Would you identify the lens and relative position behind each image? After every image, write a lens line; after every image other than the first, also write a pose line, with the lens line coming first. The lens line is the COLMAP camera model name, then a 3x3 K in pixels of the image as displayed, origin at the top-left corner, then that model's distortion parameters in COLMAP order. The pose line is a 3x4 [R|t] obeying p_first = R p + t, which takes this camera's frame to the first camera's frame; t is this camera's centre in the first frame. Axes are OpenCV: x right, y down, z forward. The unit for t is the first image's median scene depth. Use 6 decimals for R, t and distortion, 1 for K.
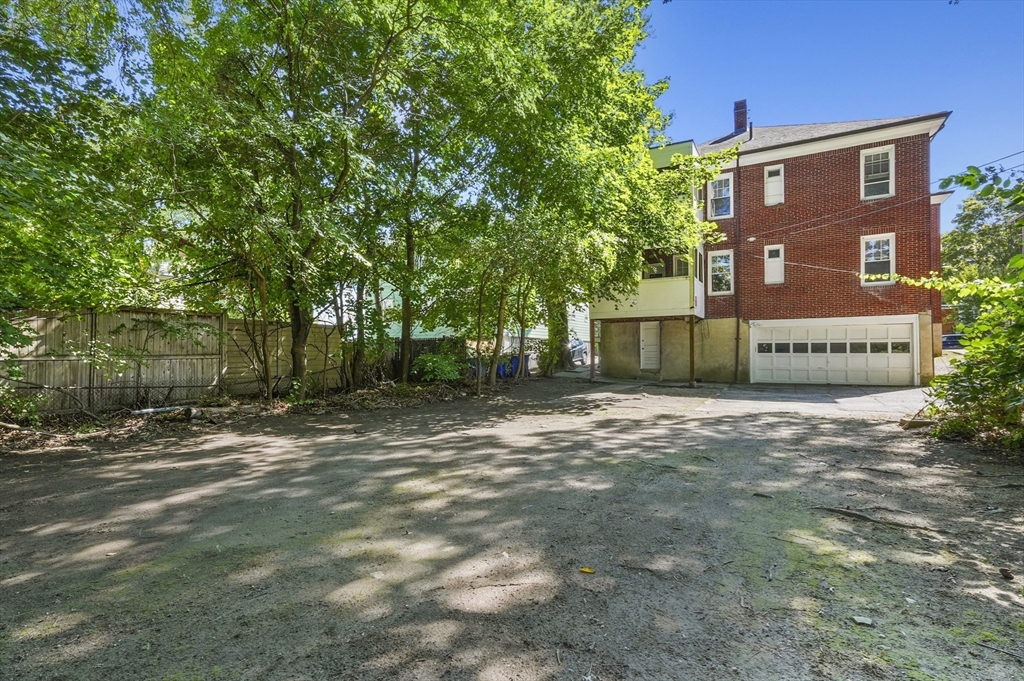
lens RADIAL K [[522.5, 0, 513.0], [0, 522.5, 351.3], [0, 0, 1]] dist [-0.002058, -0.000195]
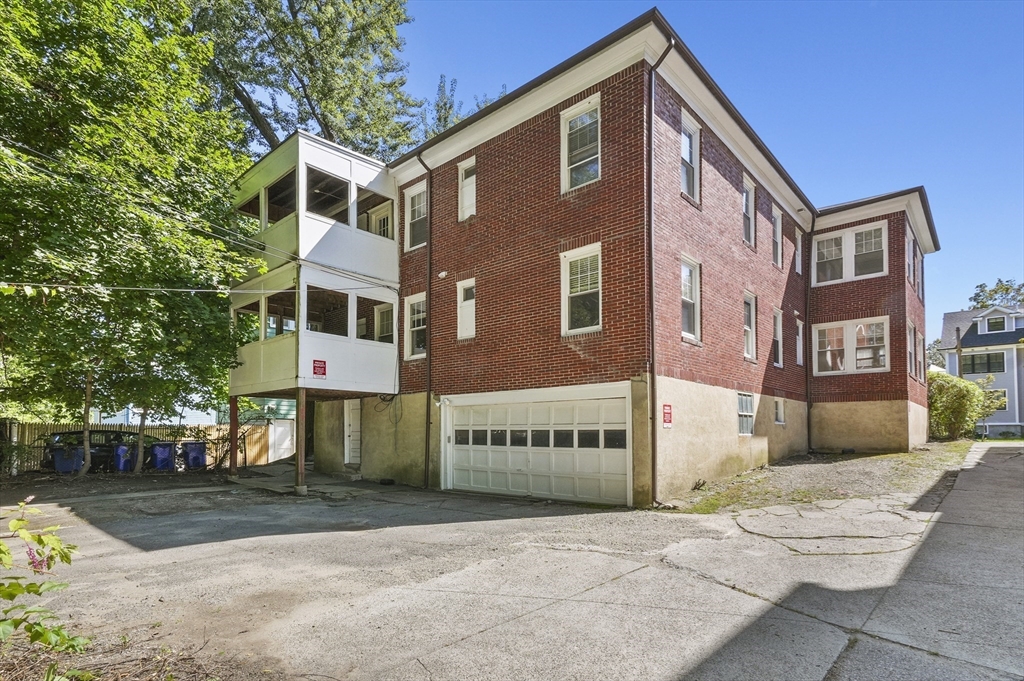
lens RADIAL K [[530.7, 0, 511.3], [0, 530.7, 428.4], [0, 0, 1]] dist [-0.000626, -0.000030]
pose [[0.965858, 0.006718, -0.258985, 0.723126], [-0.009962, 0.999887, -0.011216, -0.010514], [0.258881, 0.013413, 0.965816, 0.370287]]
